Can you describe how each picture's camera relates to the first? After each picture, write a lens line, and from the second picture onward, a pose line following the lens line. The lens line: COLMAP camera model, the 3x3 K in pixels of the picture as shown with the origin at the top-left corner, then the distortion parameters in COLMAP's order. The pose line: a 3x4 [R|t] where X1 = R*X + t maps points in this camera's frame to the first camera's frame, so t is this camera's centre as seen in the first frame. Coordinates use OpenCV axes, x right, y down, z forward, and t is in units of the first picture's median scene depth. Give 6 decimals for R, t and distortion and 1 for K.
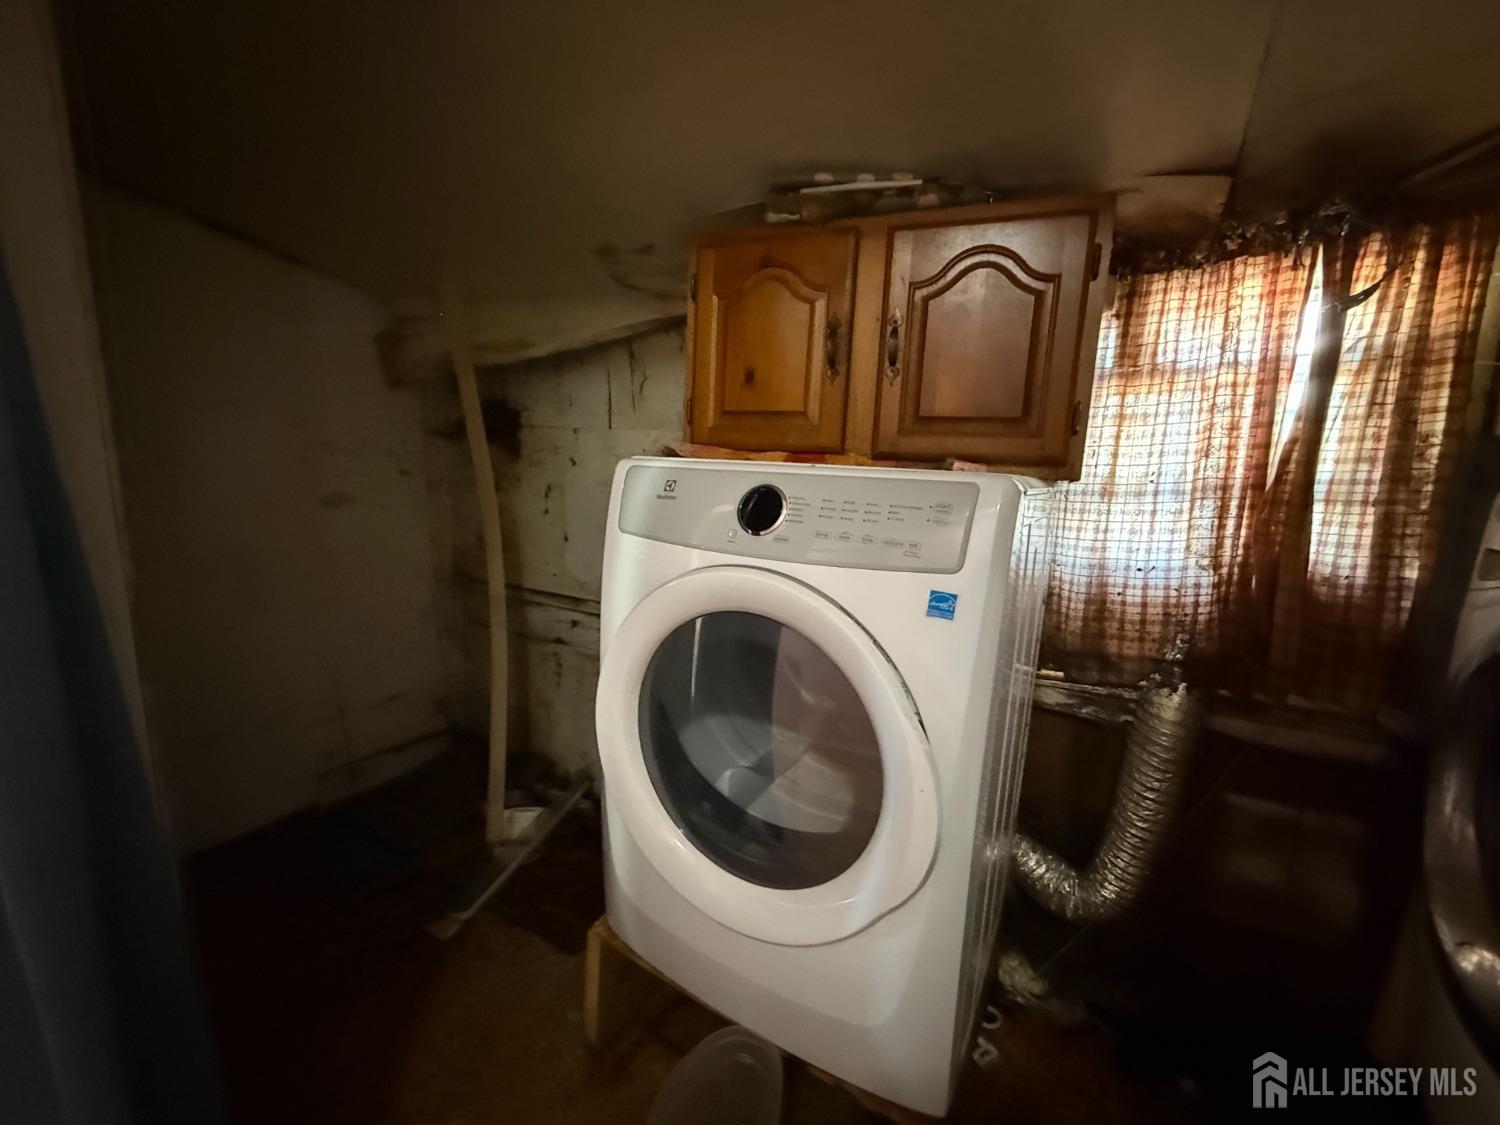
lens RADIAL K [[598.4, 0, 747.1], [0, 598.4, 563.9], [0, 0, 1]] dist [0.000518, -0.000132]
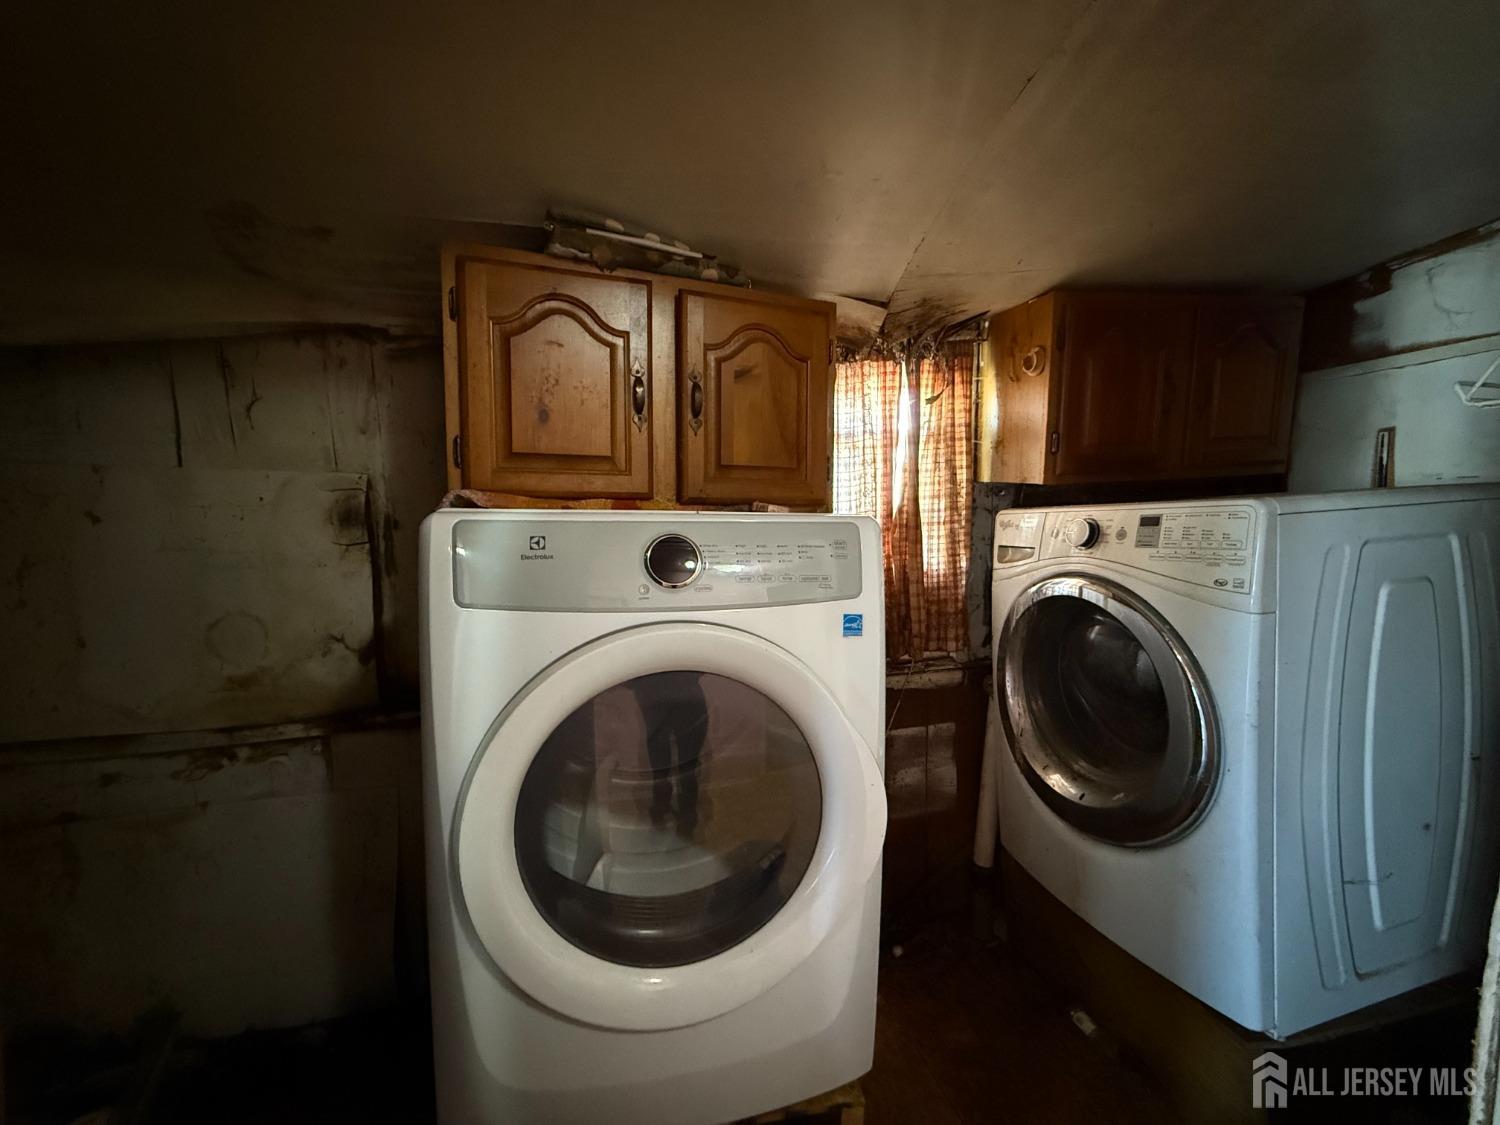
lens RADIAL K [[598.4, 0, 747.6], [0, 598.4, 562.3], [0, 0, 1]] dist [0.000518, -0.000132]
pose [[0.724932, -0.092609, 0.682566, -0.443956], [0.137031, 0.990504, -0.011147, -0.049879], [-0.675052, 0.101614, 0.730739, 0.183112]]
